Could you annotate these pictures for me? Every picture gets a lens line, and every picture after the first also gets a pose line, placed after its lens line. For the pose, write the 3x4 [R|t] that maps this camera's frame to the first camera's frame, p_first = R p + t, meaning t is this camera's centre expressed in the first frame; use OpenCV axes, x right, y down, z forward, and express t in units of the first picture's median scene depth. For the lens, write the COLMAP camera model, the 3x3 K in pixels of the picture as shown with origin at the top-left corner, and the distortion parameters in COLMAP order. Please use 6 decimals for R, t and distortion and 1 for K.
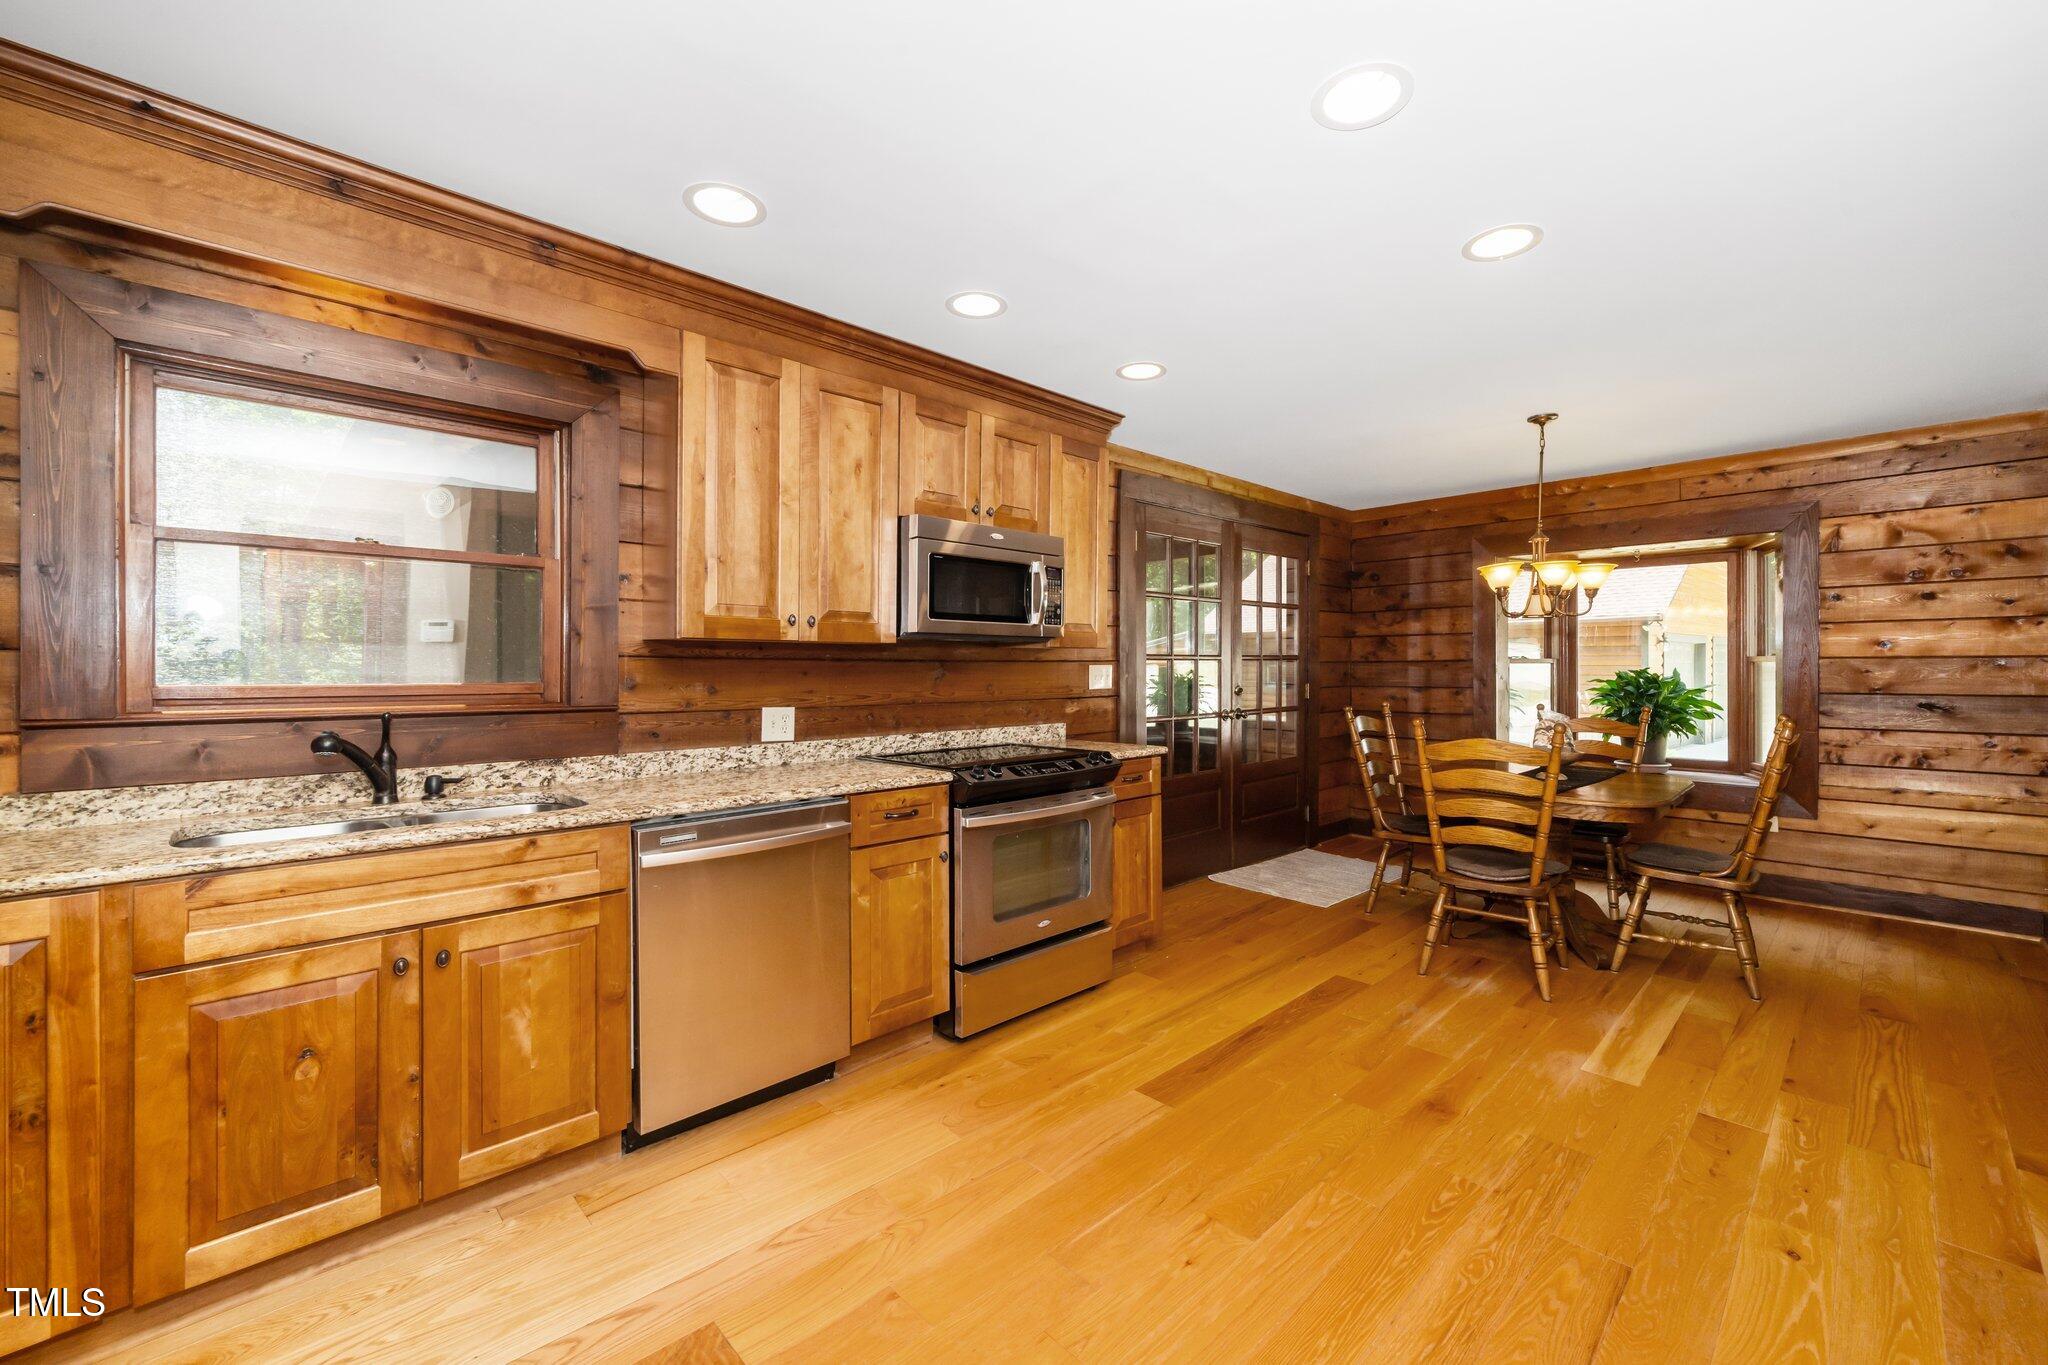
lens RADIAL K [[777.4, 0, 1118.1], [0, 777.4, 670.3], [0, 0, 1]] dist [-0.001412, 0.000289]
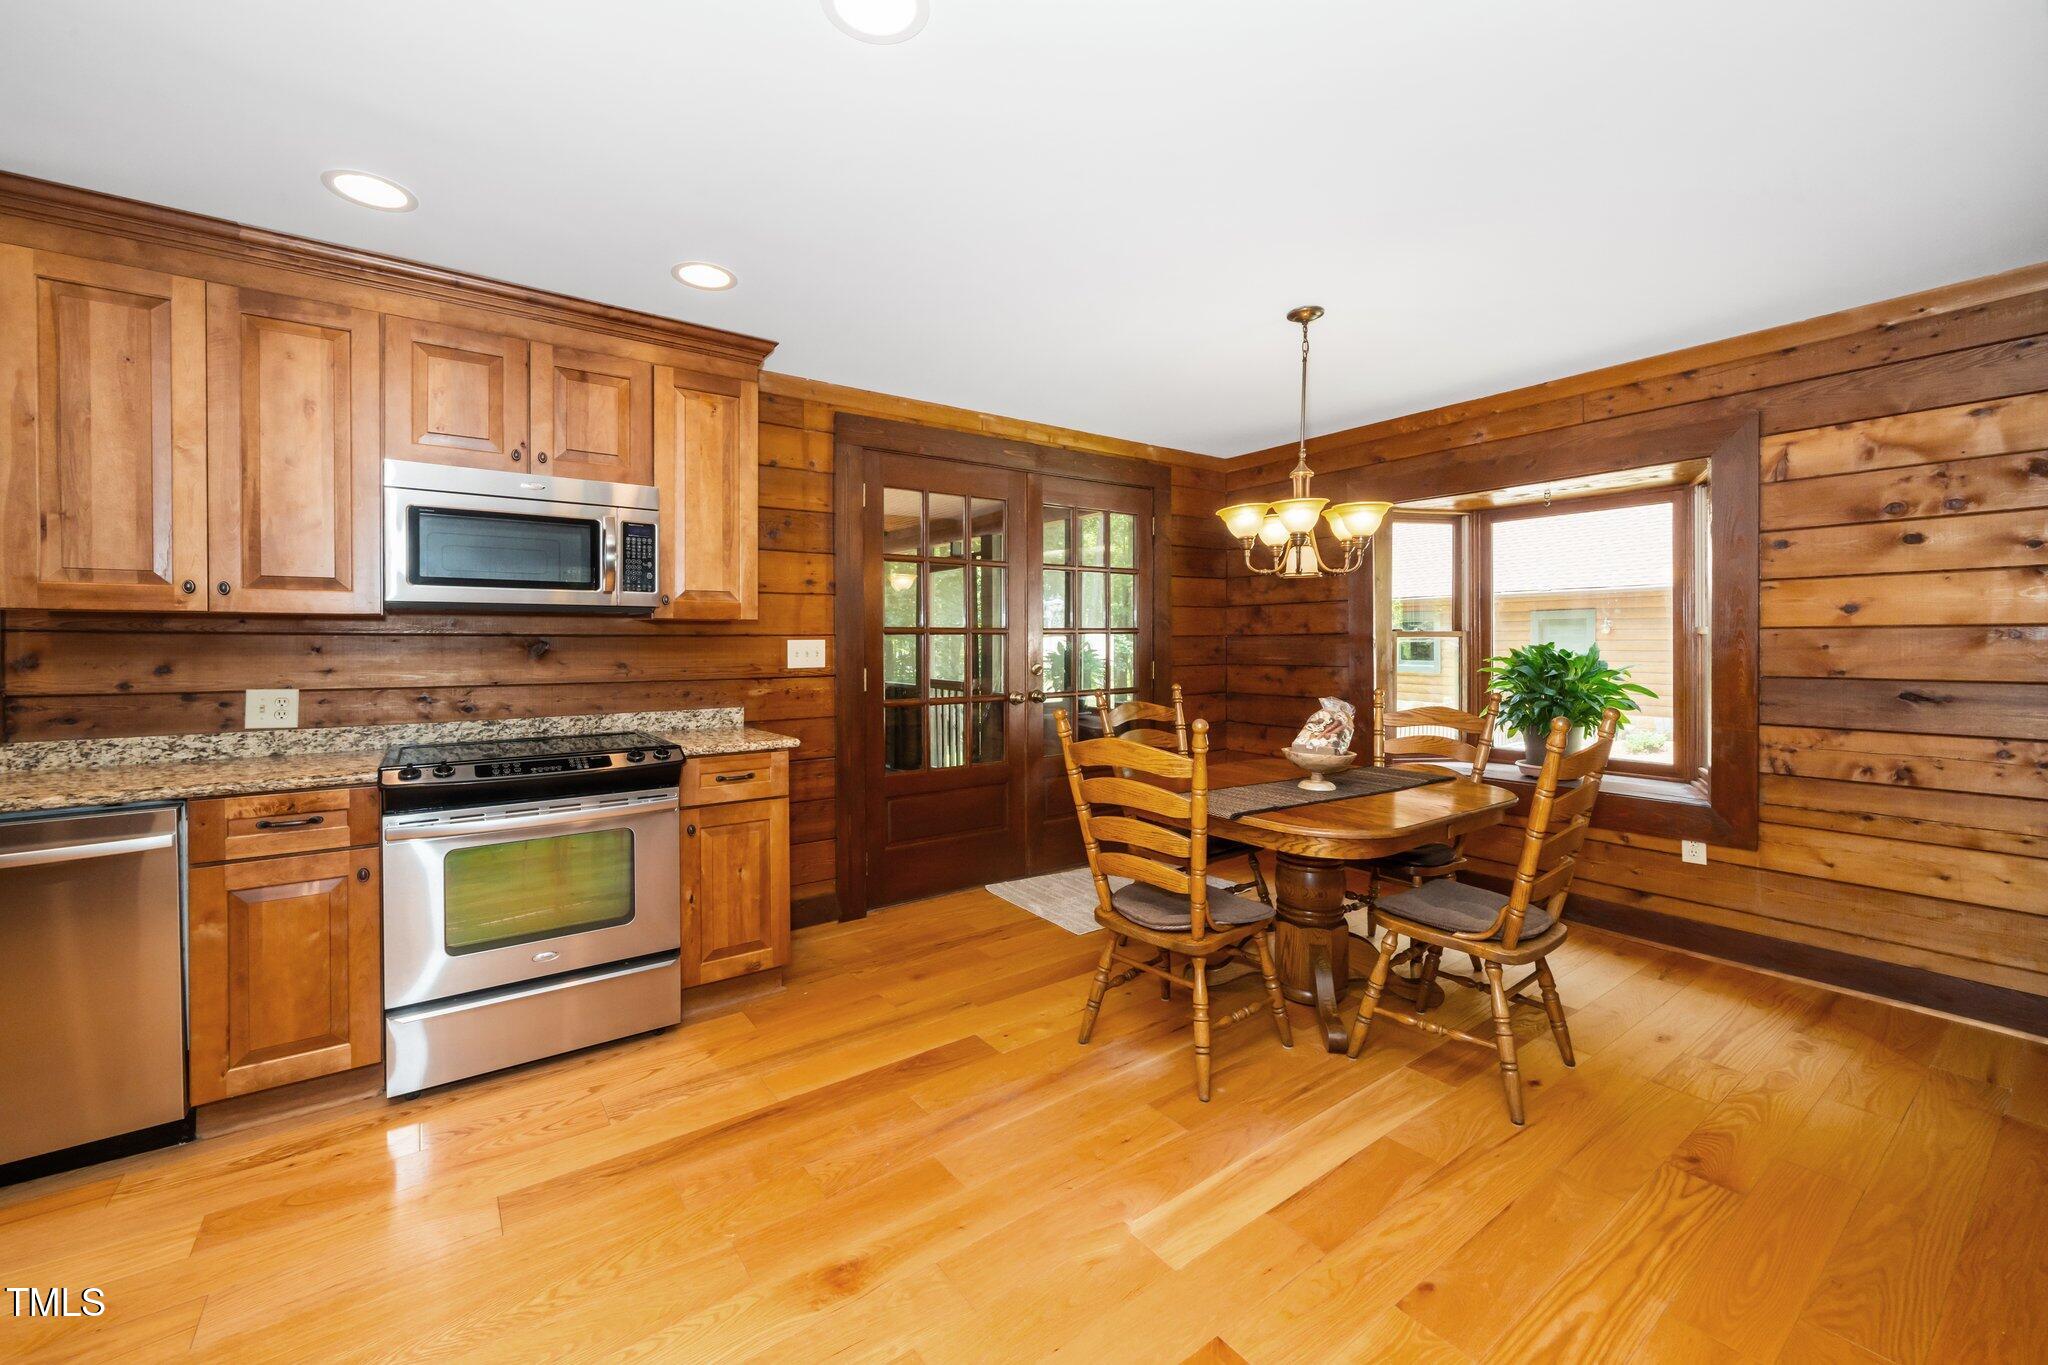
lens RADIAL K [[777.4, 0, 1085.7], [0, 777.4, 648.5], [0, 0, 1]] dist [-0.001412, 0.000289]
pose [[0.988171, -0.000079, -0.153357, 0.464744], [0.000592, 0.999994, 0.003302, -0.000118], [0.153356, -0.003354, 0.988165, 0.221628]]
